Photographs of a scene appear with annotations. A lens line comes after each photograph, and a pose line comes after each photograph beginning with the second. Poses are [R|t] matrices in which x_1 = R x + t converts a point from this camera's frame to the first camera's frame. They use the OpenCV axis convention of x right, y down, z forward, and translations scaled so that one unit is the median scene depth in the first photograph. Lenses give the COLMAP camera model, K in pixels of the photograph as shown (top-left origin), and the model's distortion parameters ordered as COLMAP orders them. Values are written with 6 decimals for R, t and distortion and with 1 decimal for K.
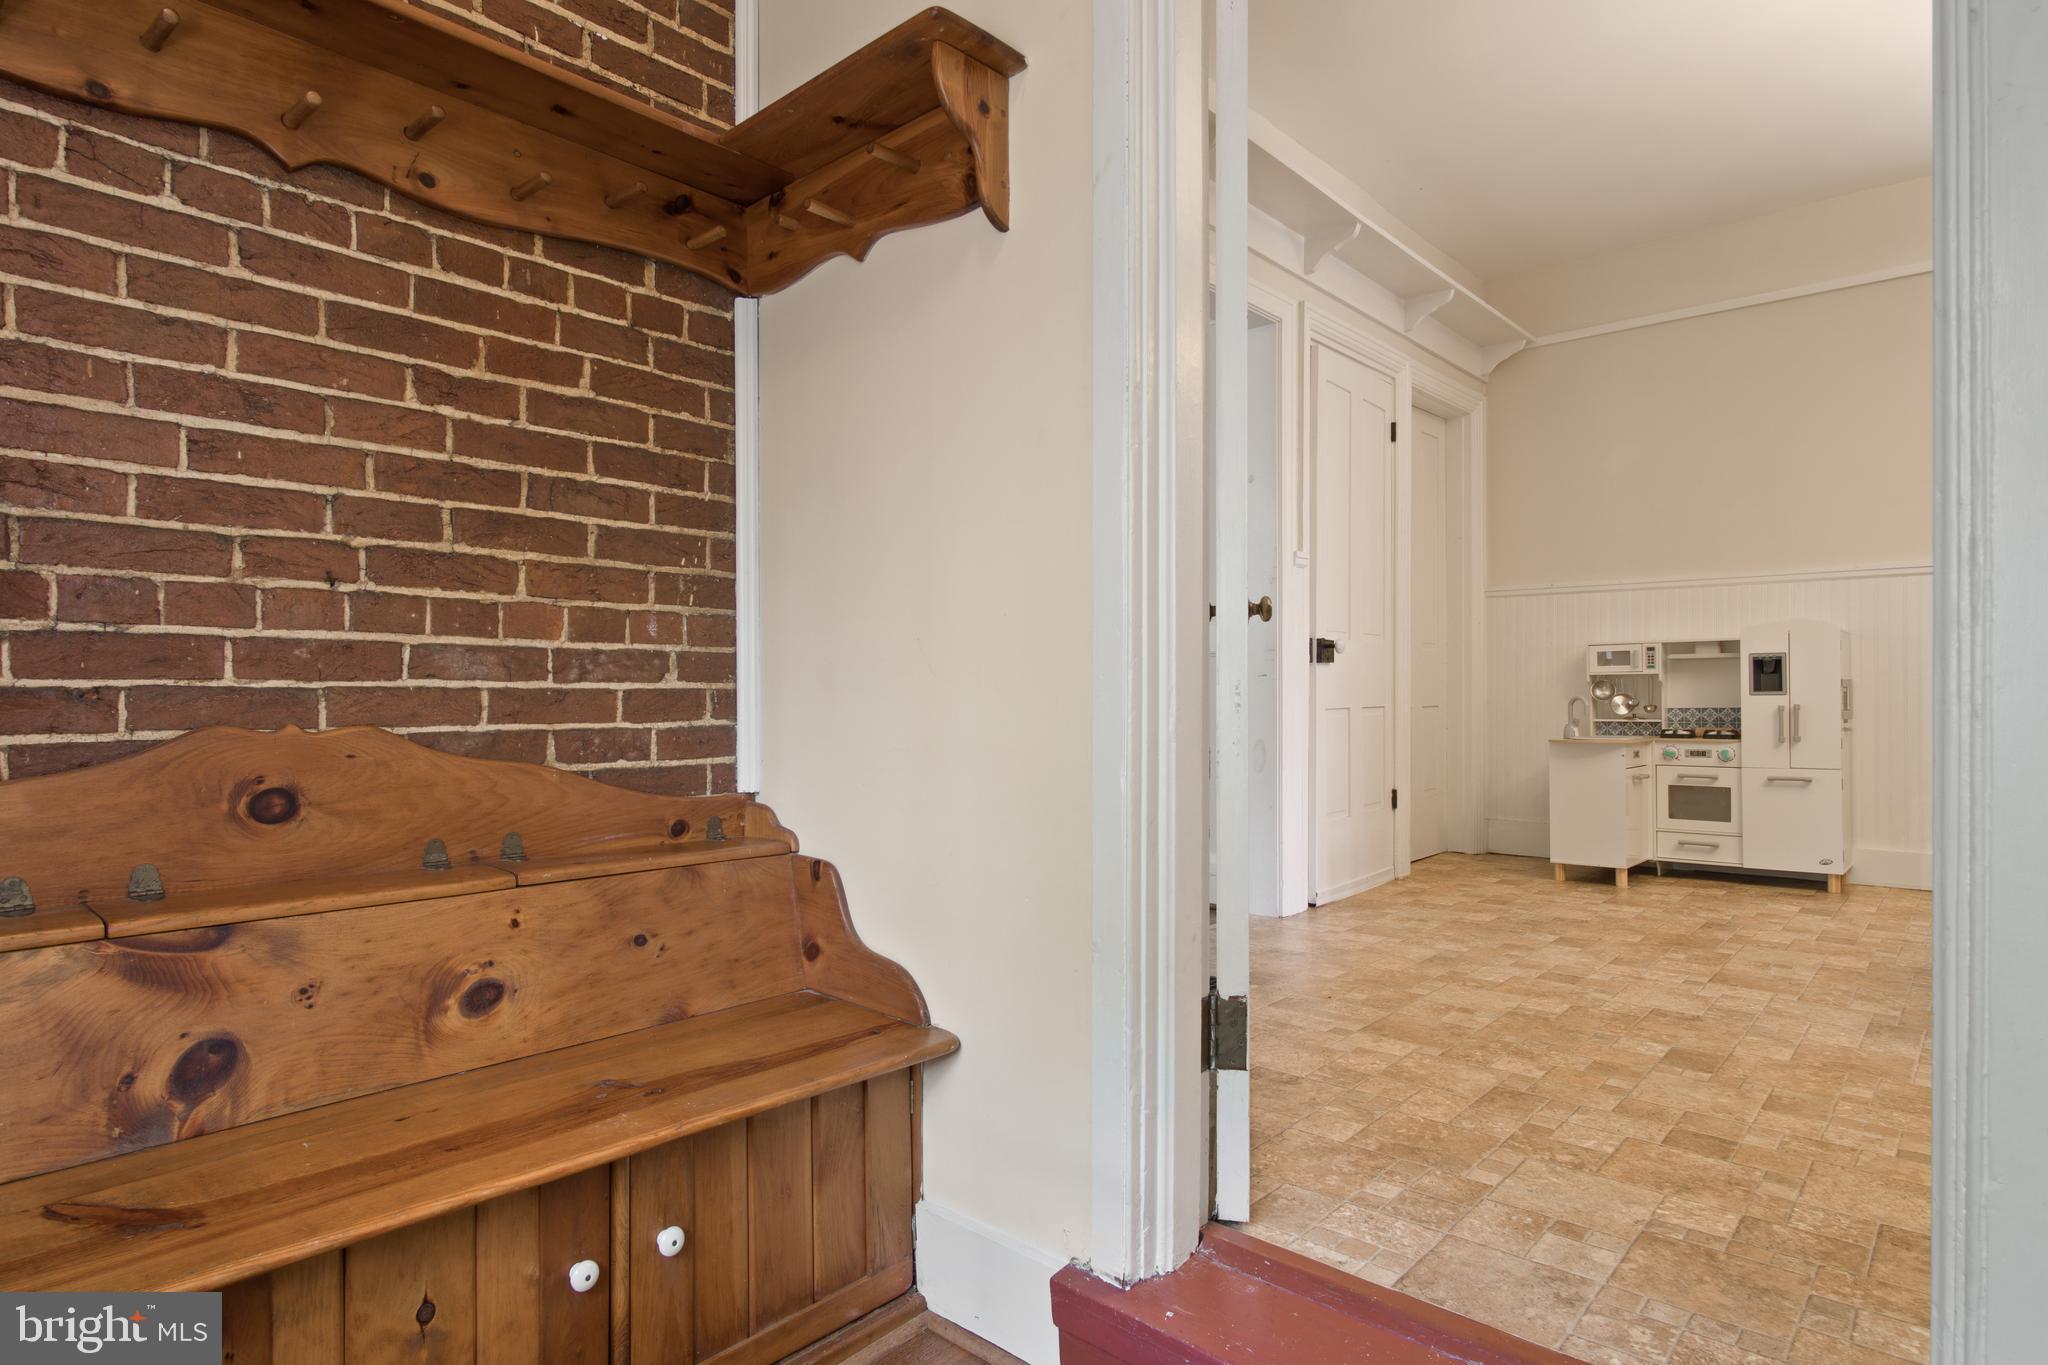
lens RADIAL K [[1139.5, 0, 1016.8], [0, 1139.5, 684.7], [0, 0, 1]] dist [0.000161, -0.002325]
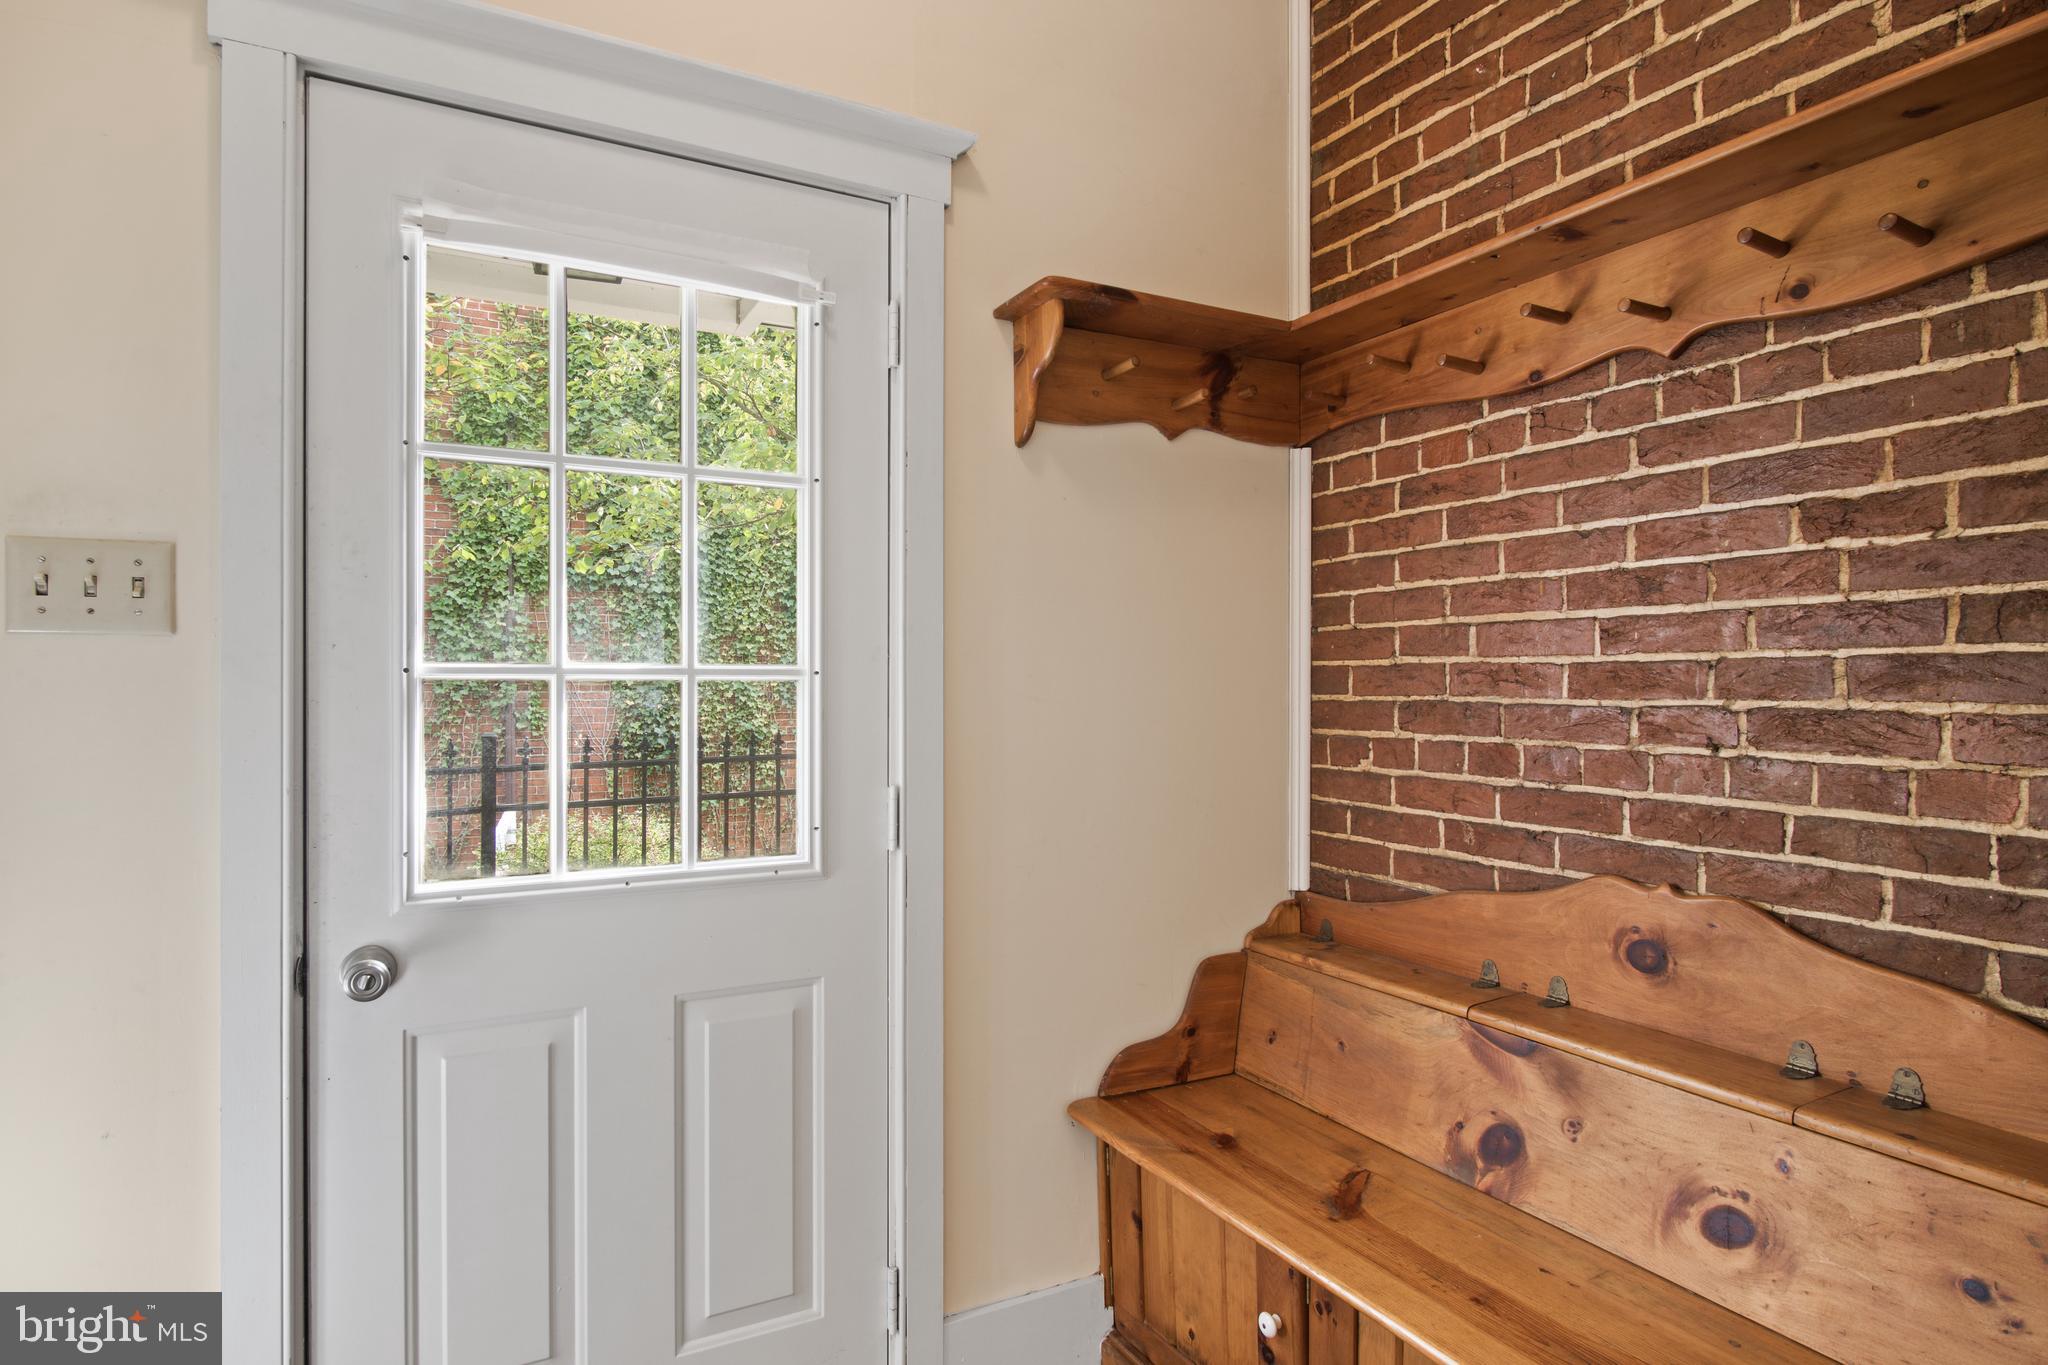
lens RADIAL K [[1139.5, 0, 1016.2], [0, 1139.5, 675.4], [0, 0, 1]] dist [0.000161, -0.002325]
pose [[-0.350461, -0.002180, -0.936575, 0.546132], [0.004456, 0.999982, -0.003995, -0.151552], [0.936567, -0.005574, -0.350445, 0.775170]]
